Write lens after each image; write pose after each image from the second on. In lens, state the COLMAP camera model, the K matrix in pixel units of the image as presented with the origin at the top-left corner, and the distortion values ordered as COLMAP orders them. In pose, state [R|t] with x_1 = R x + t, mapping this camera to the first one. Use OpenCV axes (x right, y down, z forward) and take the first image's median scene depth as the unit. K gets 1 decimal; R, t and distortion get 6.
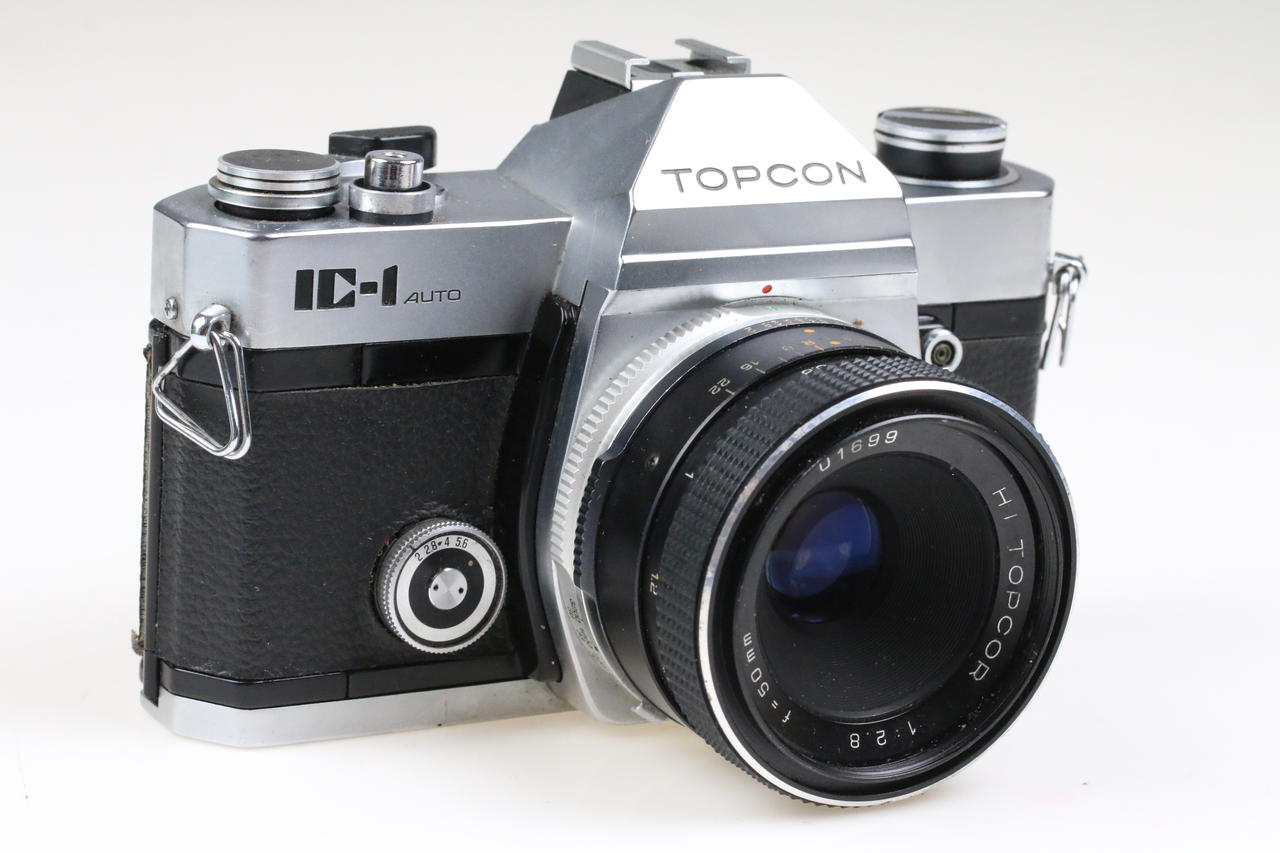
lens RADIAL K [[3603.2, 0, 640.0], [0, 3603.2, 426.5], [0, 0, 1]] dist [0.028045, -0.426874]
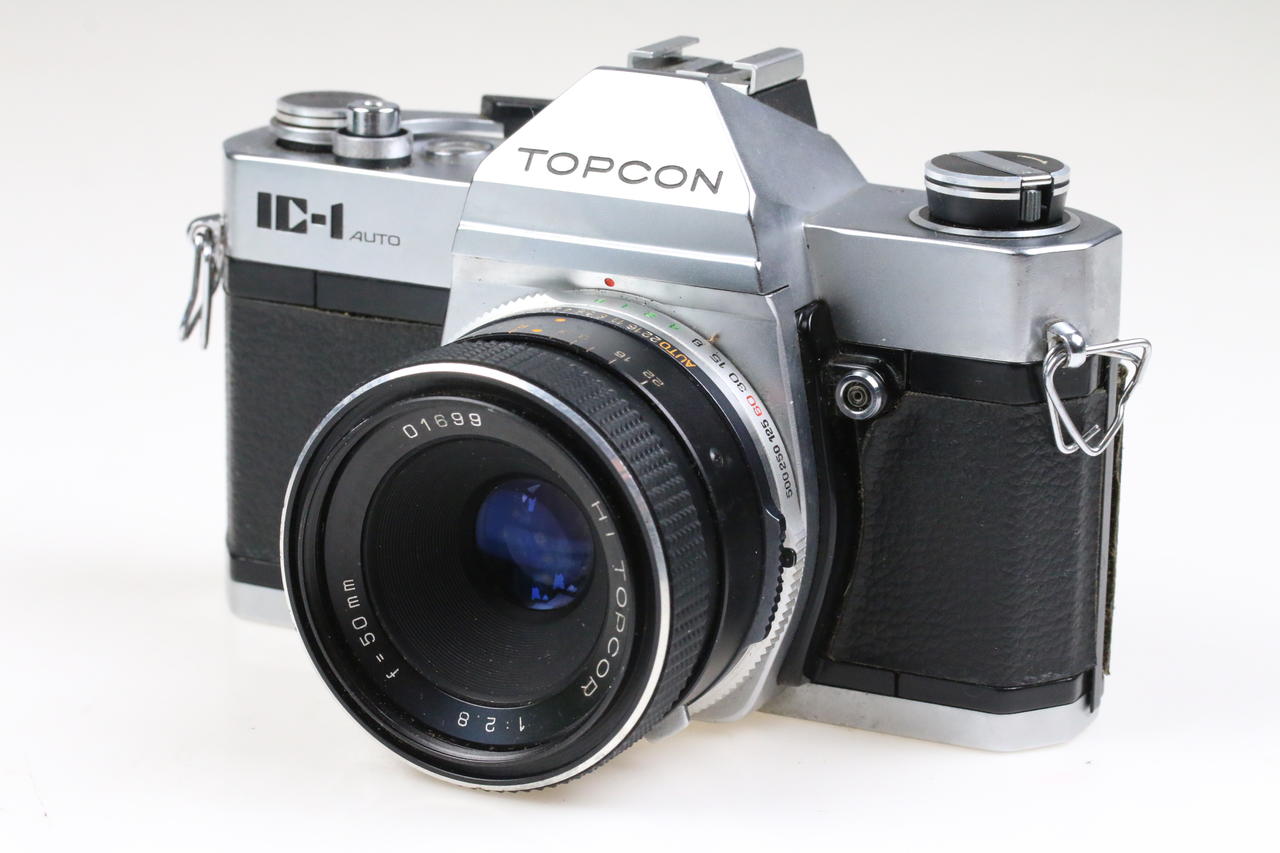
lens RADIAL K [[3603.2, 0, 640.0], [0, 3603.2, 426.5], [0, 0, 1]] dist [0.028045, -0.426874]
pose [[0.633760, 0.176739, -0.753068, 0.823998], [-0.200790, 0.977765, 0.060494, -0.062853], [0.747015, 0.112869, 0.655156, 0.361974]]
